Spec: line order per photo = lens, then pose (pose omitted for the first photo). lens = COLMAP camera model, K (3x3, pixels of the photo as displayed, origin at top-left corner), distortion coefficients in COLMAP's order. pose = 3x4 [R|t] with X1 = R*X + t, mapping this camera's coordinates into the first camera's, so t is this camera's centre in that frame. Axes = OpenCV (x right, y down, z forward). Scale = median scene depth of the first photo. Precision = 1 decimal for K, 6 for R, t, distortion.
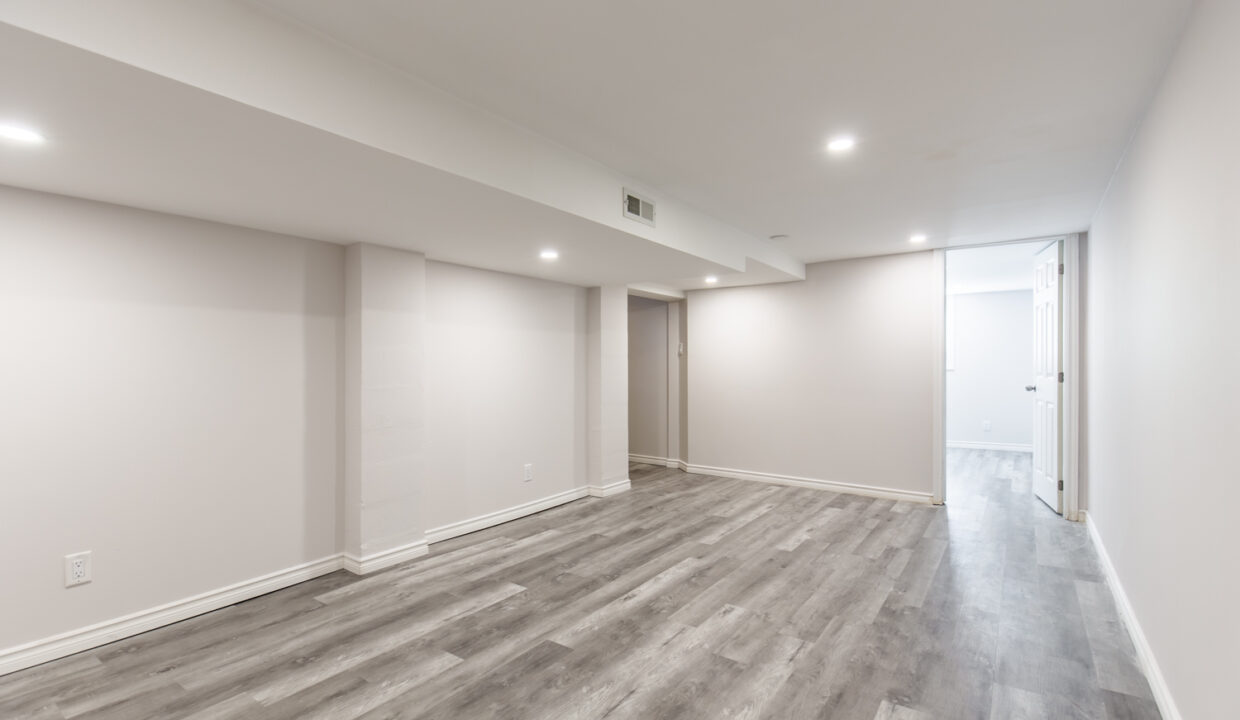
lens RADIAL K [[563.7, 0, 623.9], [0, 563.7, 363.9], [0, 0, 1]] dist [0.011196, -0.000647]
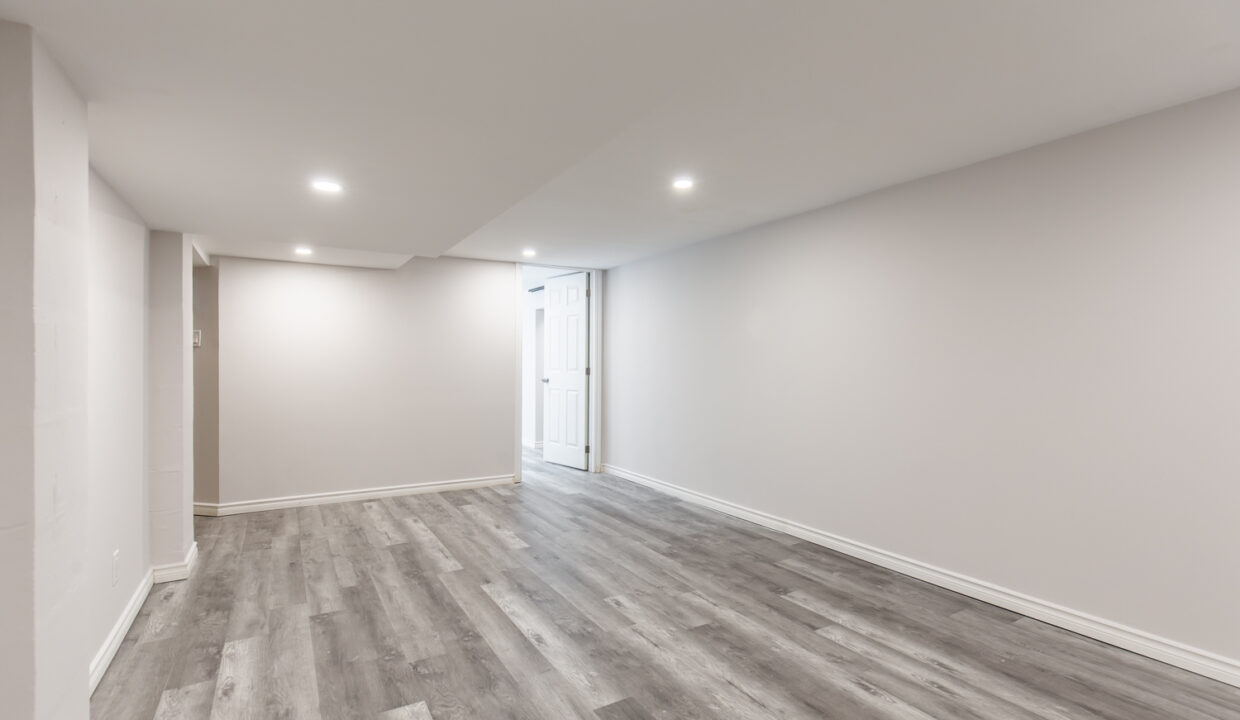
lens RADIAL K [[574.9, 0, 620.0], [0, 574.9, 360.0], [0, 0, 1]] dist [0.011386, -0.000274]
pose [[0.407638, 0.004354, 0.913133, -0.651092], [-0.001160, 0.999990, -0.004251, 0.002742], [-0.913143, 0.000674, 0.407639, 0.485173]]
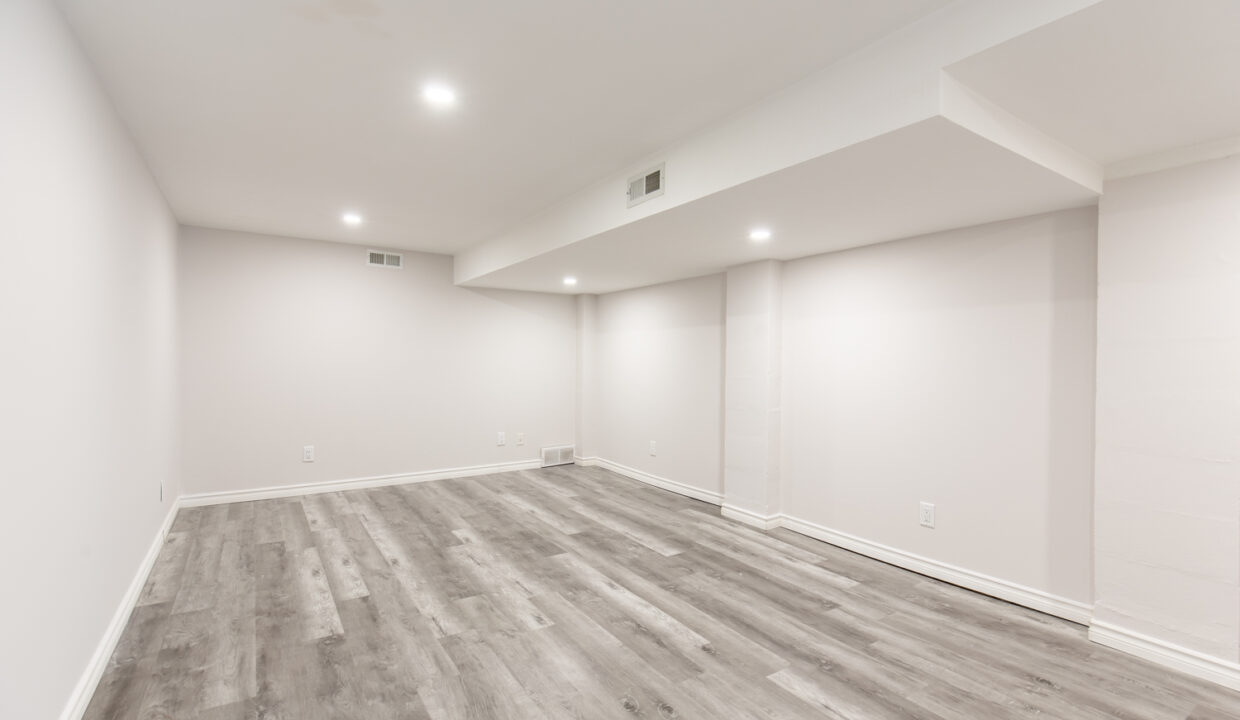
lens RADIAL K [[563.7, 0, 623.9], [0, 563.7, 363.9], [0, 0, 1]] dist [0.011196, -0.000647]
pose [[-0.365266, 0.005426, -0.930887, 0.850133], [-0.007352, 0.999935, 0.008713, 0.004199], [0.930874, 0.010027, -0.365202, 1.245600]]
